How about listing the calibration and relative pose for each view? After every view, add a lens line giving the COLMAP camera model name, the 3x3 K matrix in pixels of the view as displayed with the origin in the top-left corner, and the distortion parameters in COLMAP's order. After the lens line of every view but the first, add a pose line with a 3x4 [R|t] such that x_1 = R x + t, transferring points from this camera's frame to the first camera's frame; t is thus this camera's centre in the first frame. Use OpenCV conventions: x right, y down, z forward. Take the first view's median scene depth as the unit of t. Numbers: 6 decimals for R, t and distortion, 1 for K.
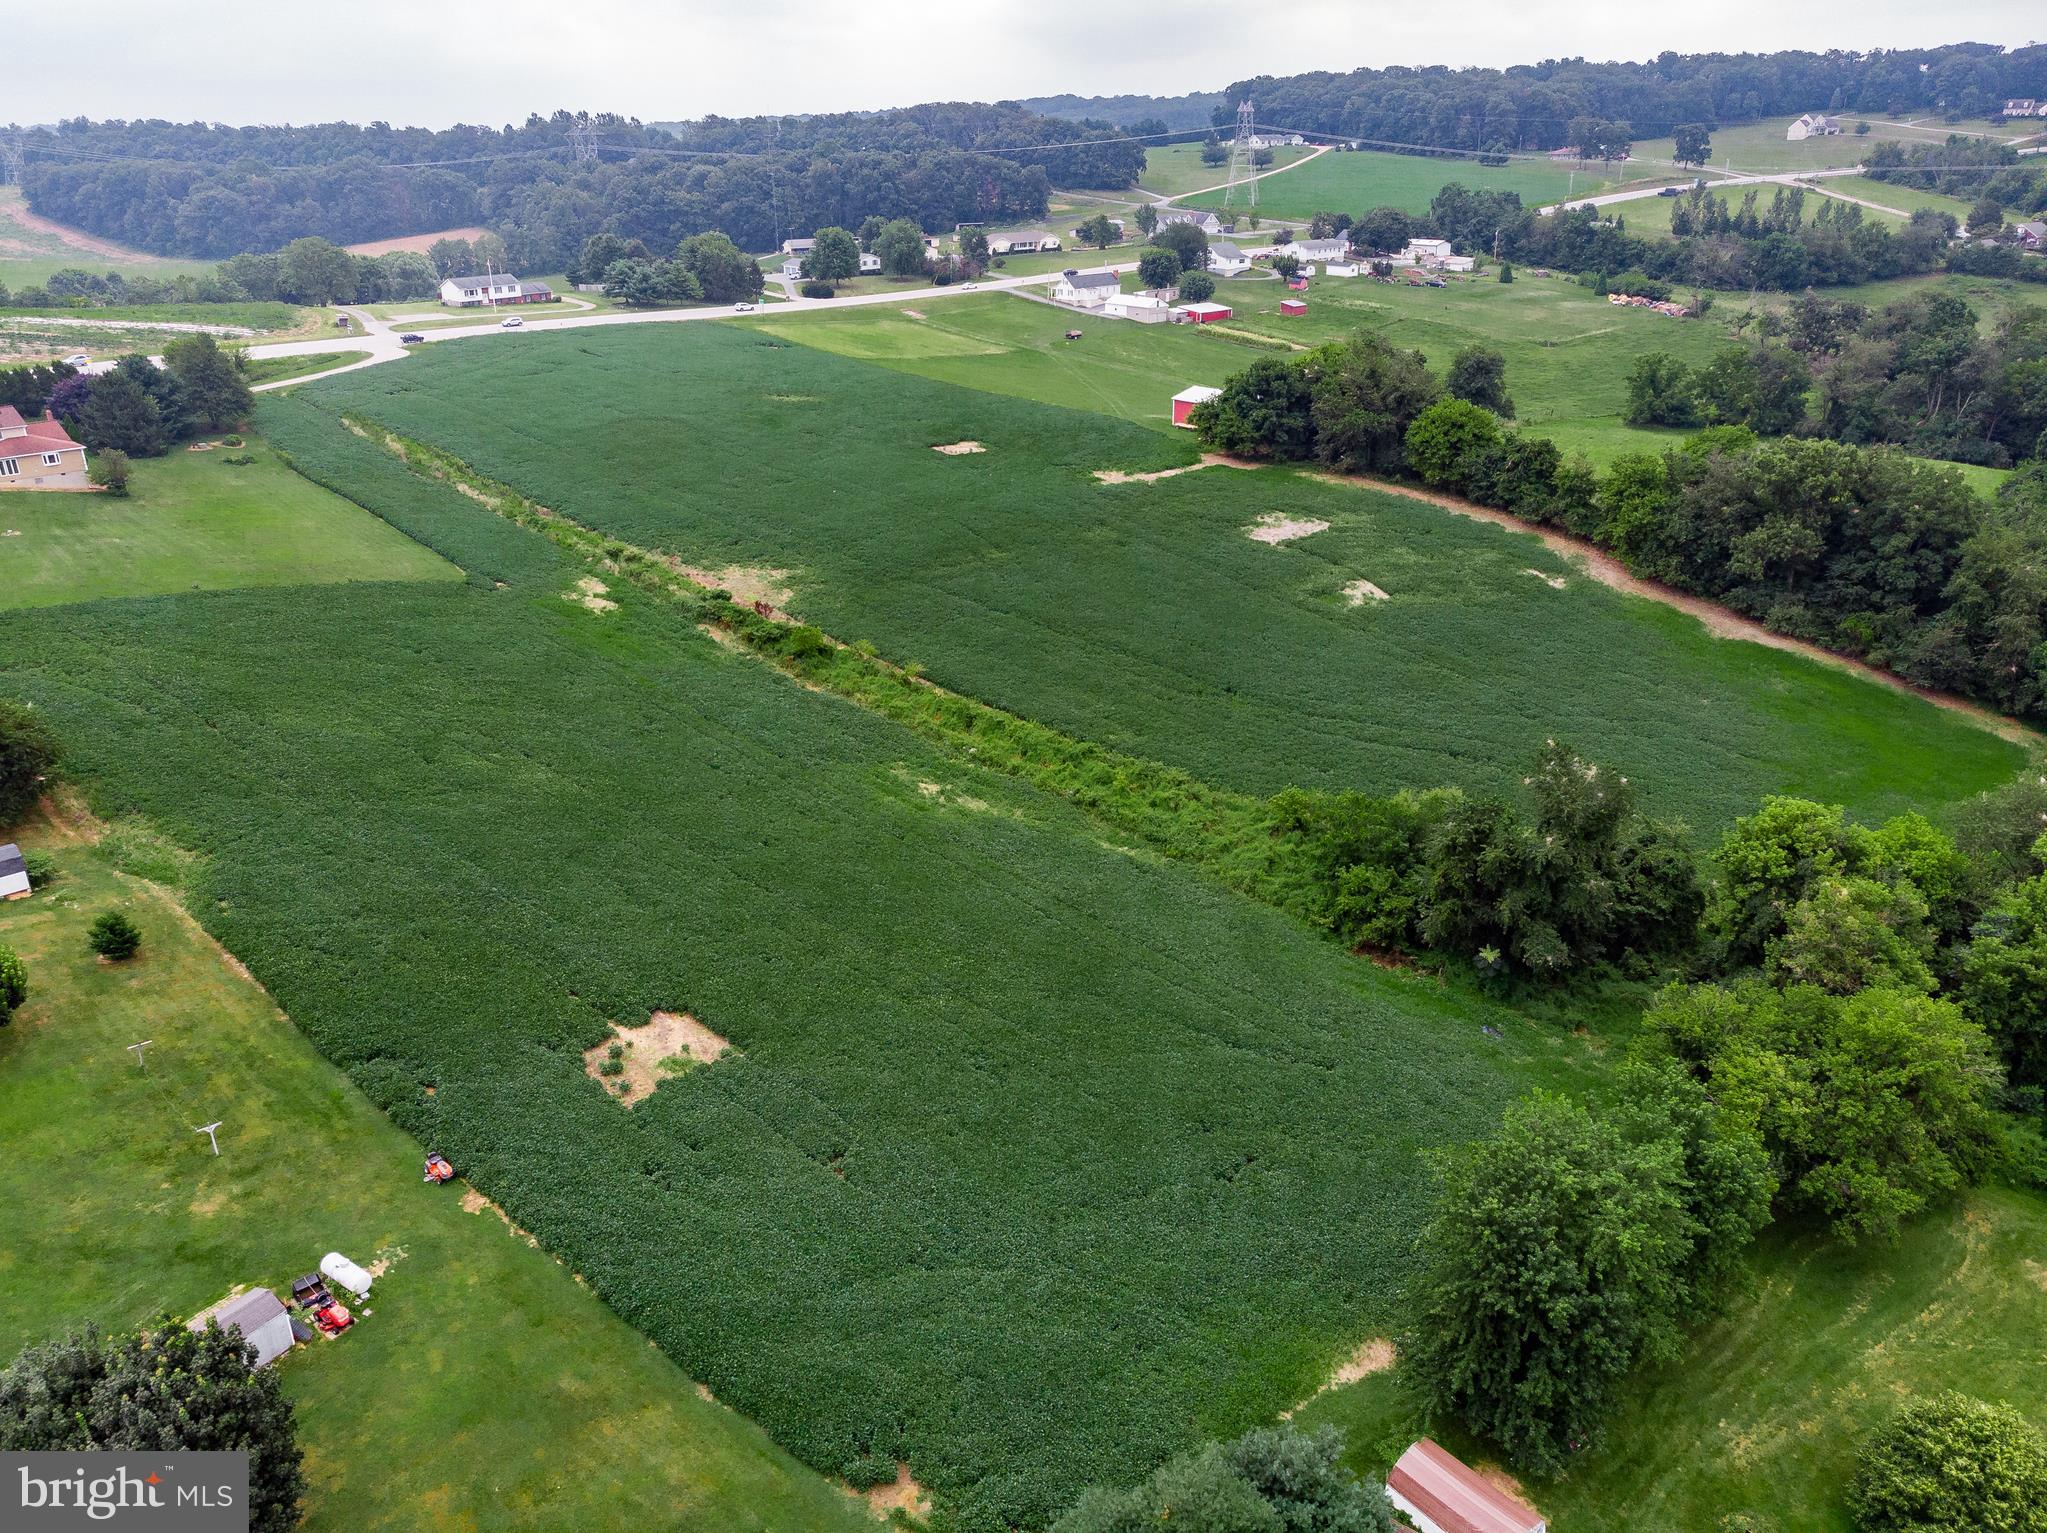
lens RADIAL K [[1507.6, 0, 1013.5], [0, 1507.6, 761.9], [0, 0, 1]] dist [-0.011292, 0.021339]
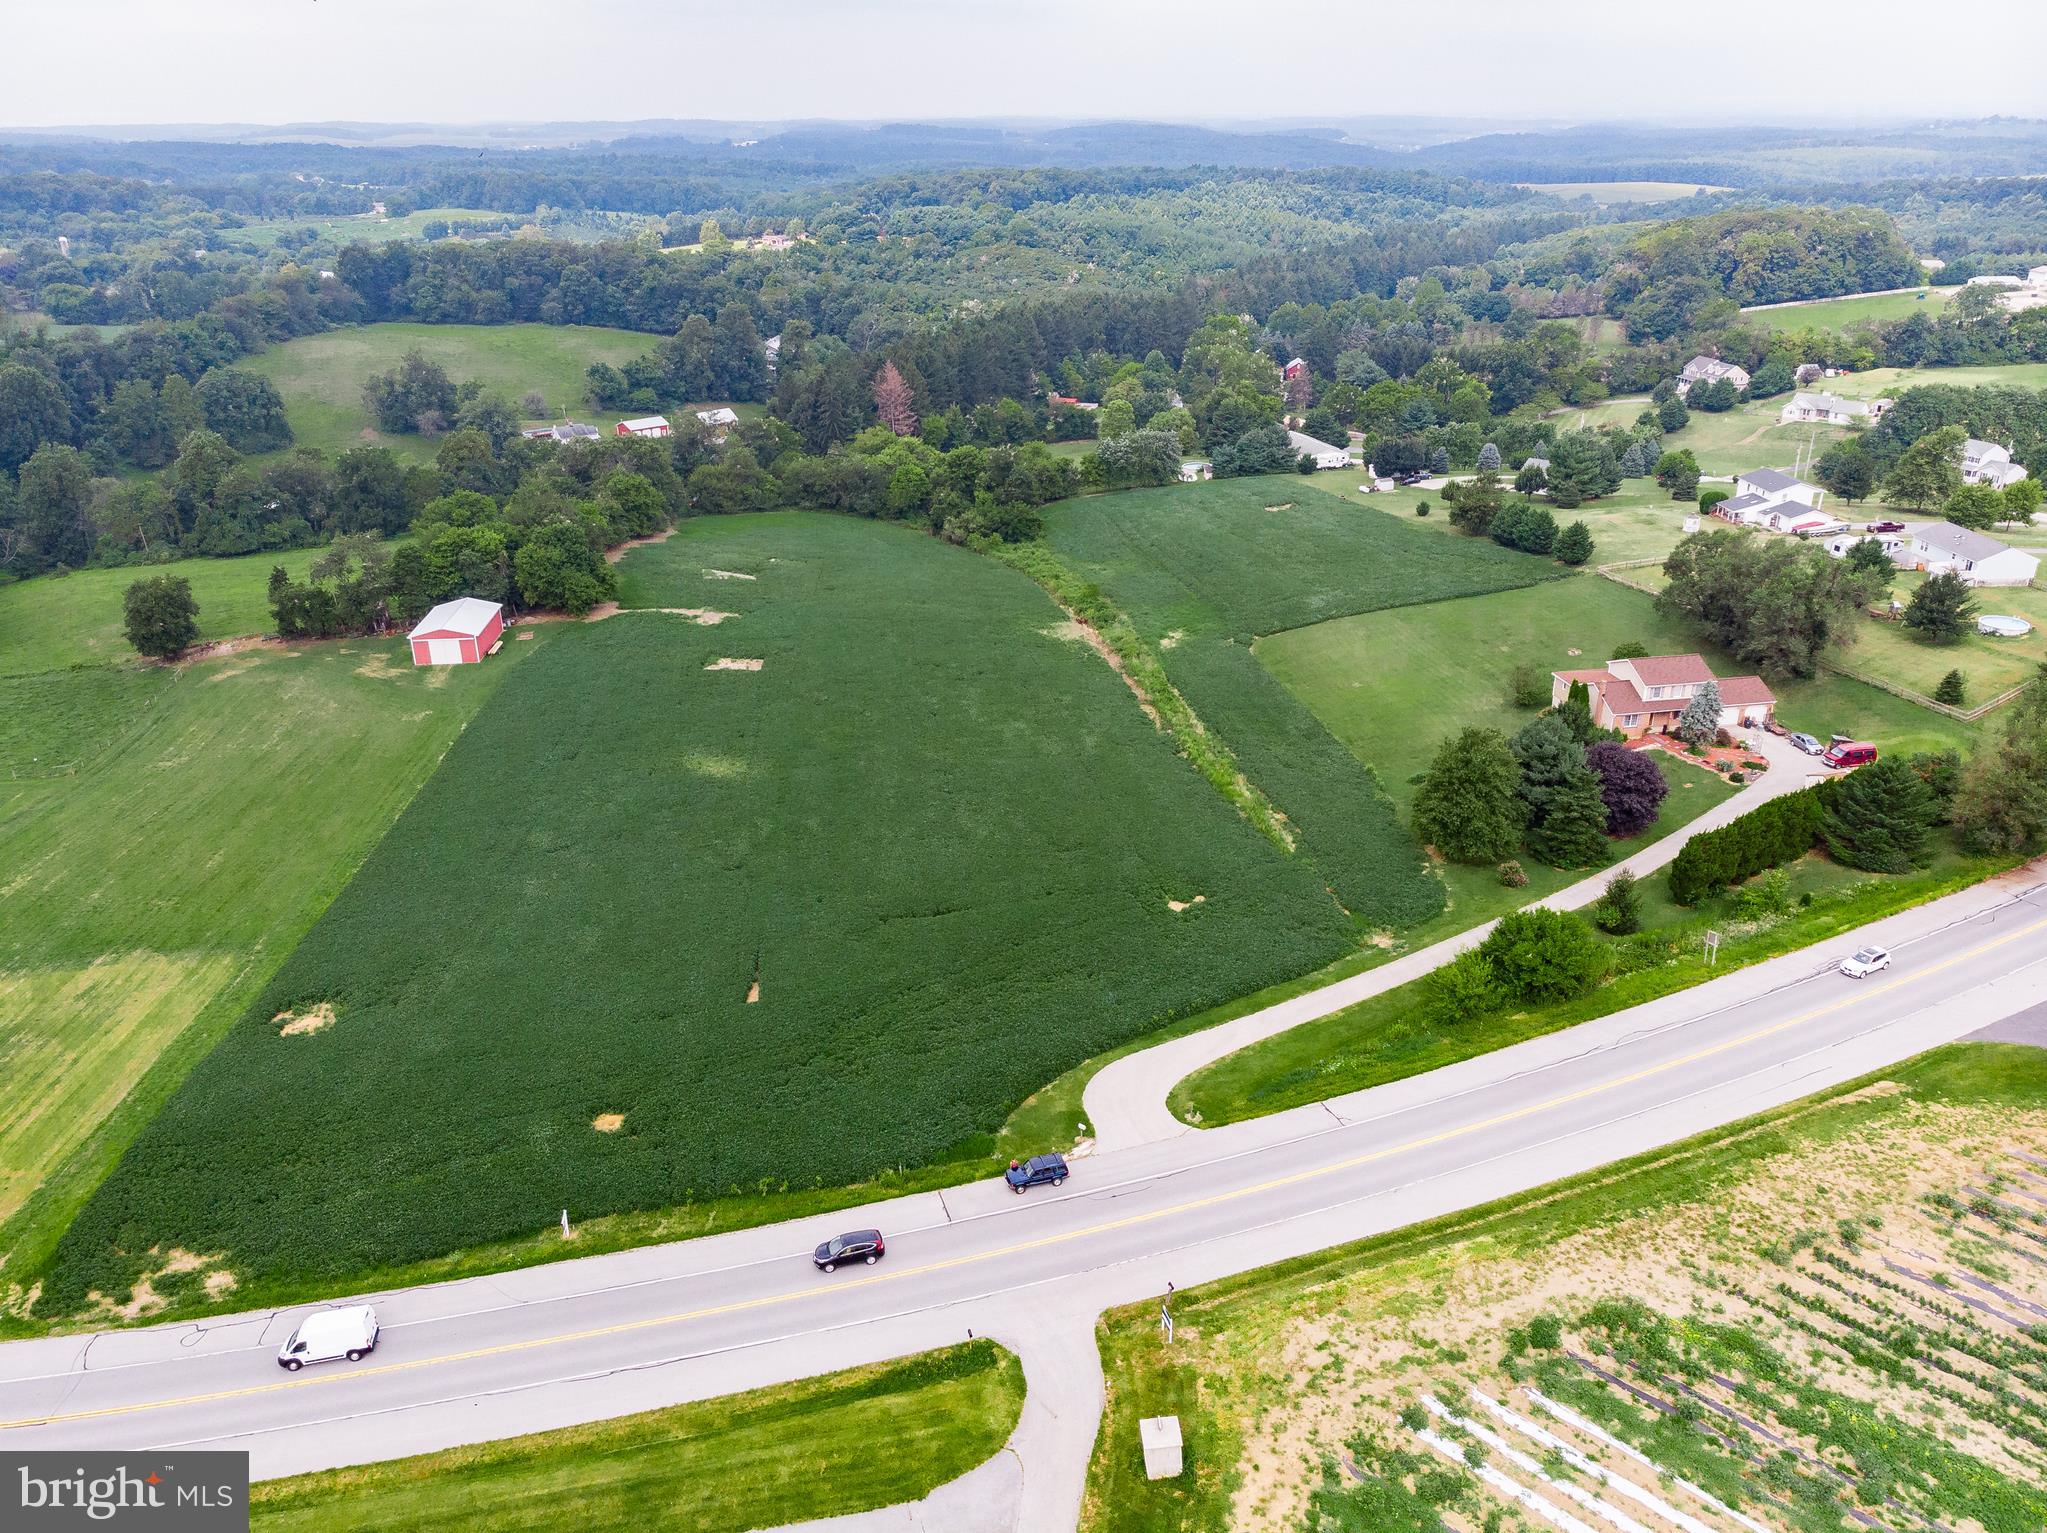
lens RADIAL K [[1507.6, 0, 1013.5], [0, 1507.6, 761.9], [0, 0, 1]] dist [-0.011292, 0.021339]
pose [[-0.803570, -0.220374, 0.552911, -0.920992], [0.251222, 0.716562, 0.650712, -0.940436], [-0.539595, 0.661796, -0.520445, 1.802002]]
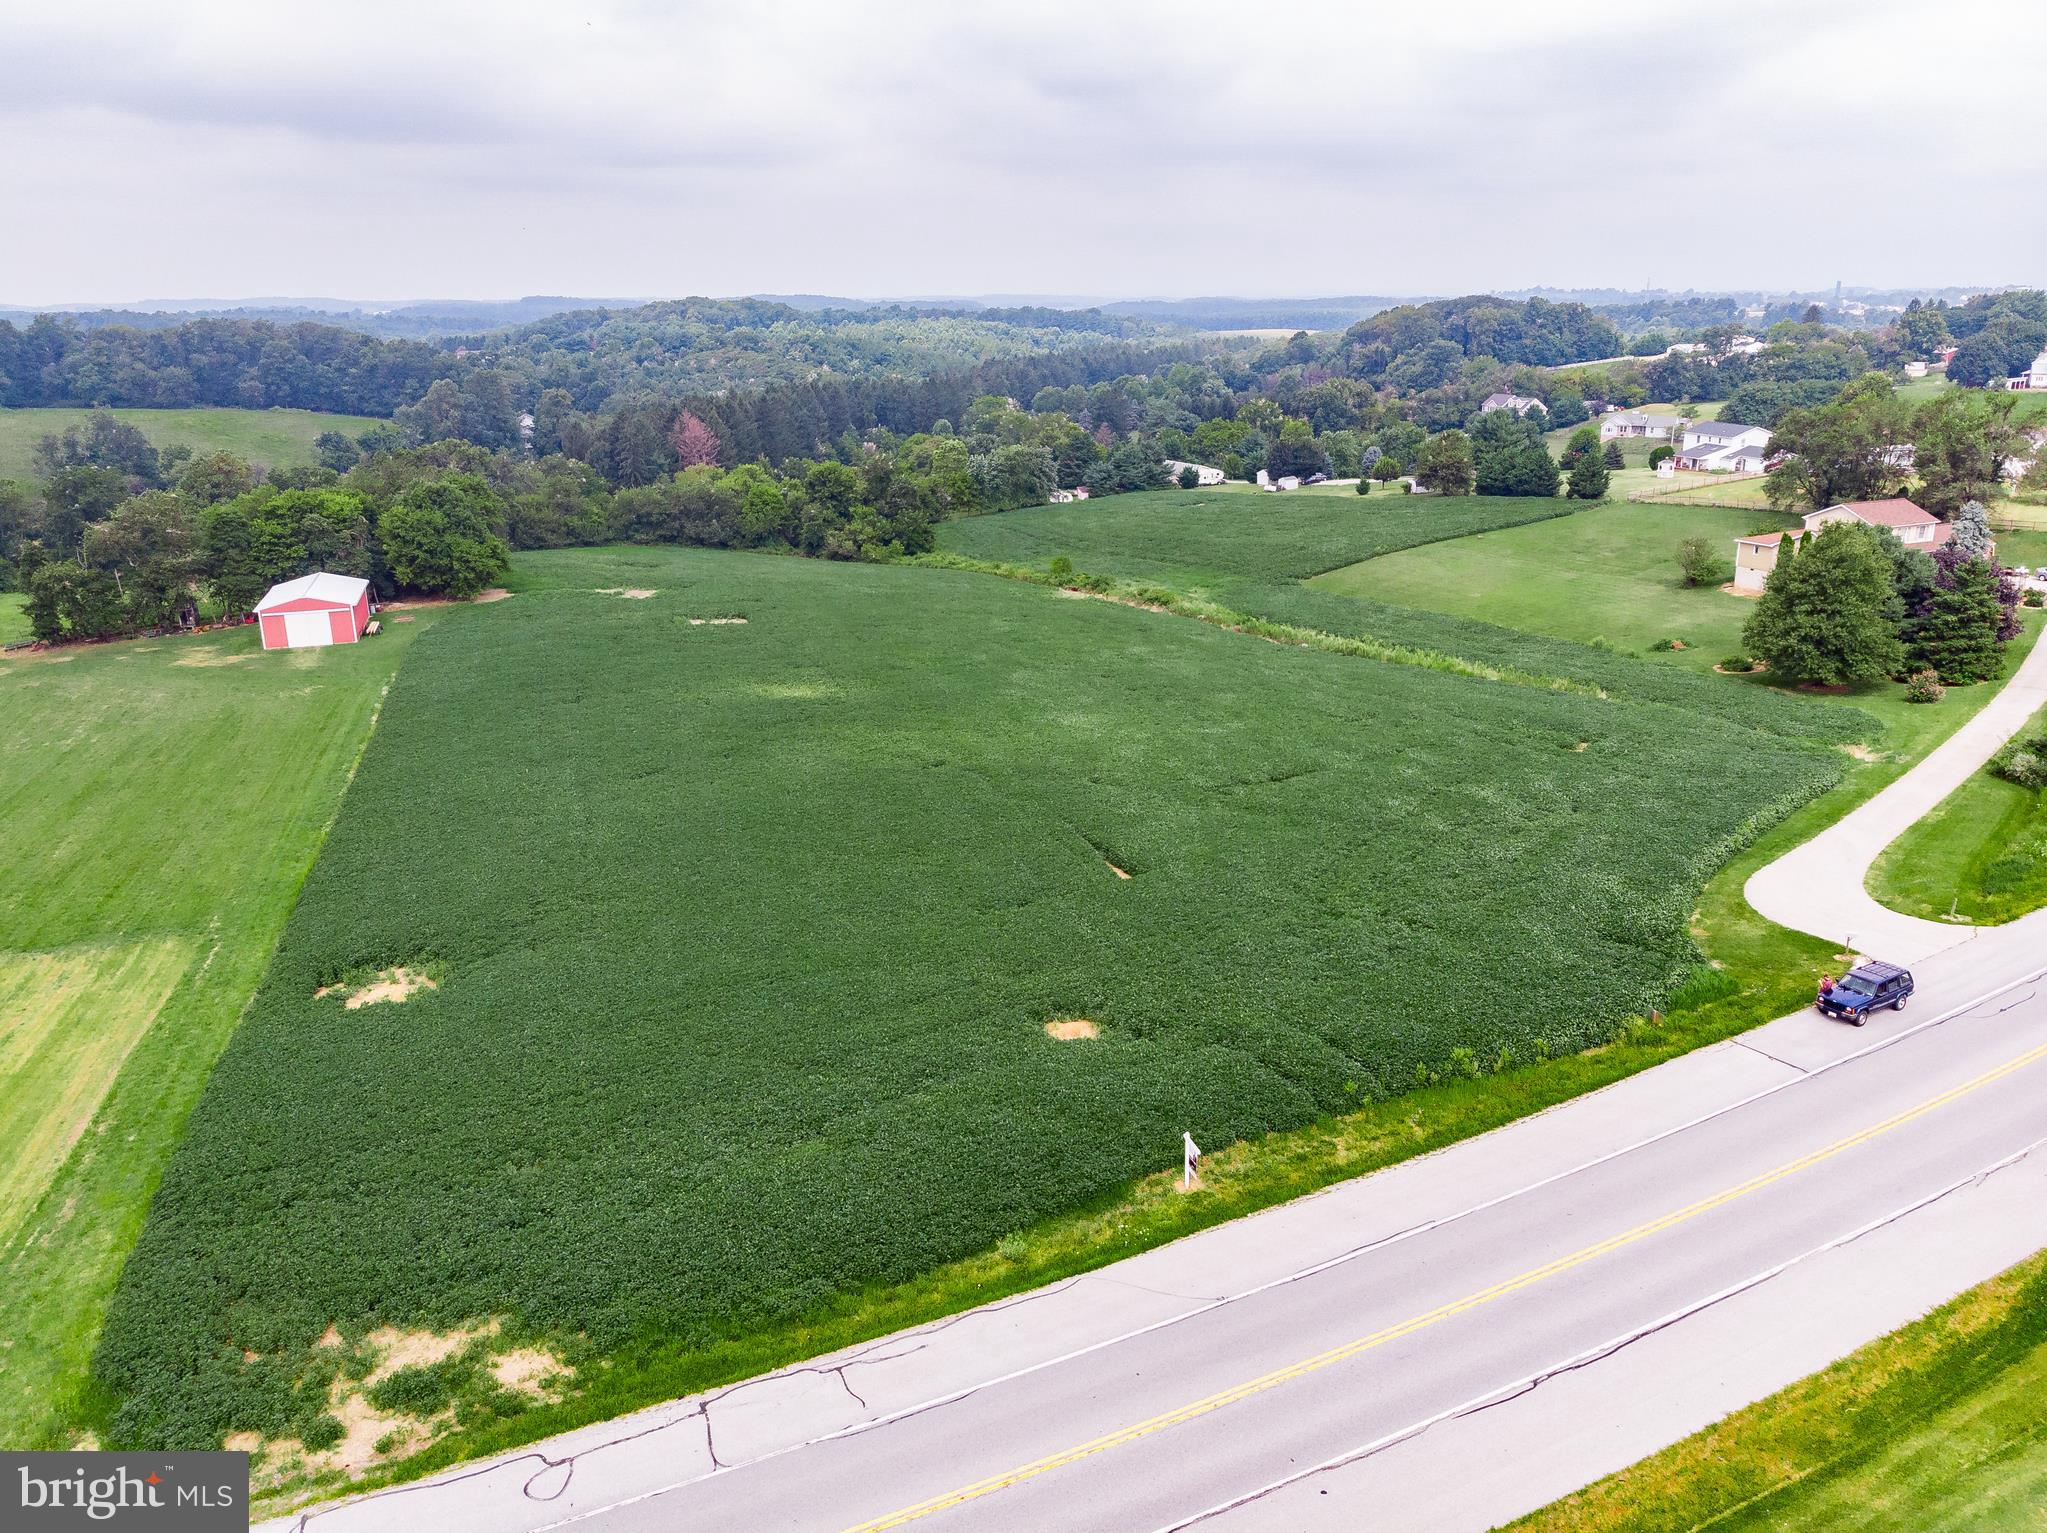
lens RADIAL K [[1507.6, 0, 1013.5], [0, 1507.6, 761.9], [0, 0, 1]] dist [-0.011292, 0.021339]
pose [[-0.919224, -0.098144, 0.381308, -0.589899], [0.173309, 0.768720, 0.615657, -0.742013], [-0.353542, 0.632011, -0.689616, 1.879369]]
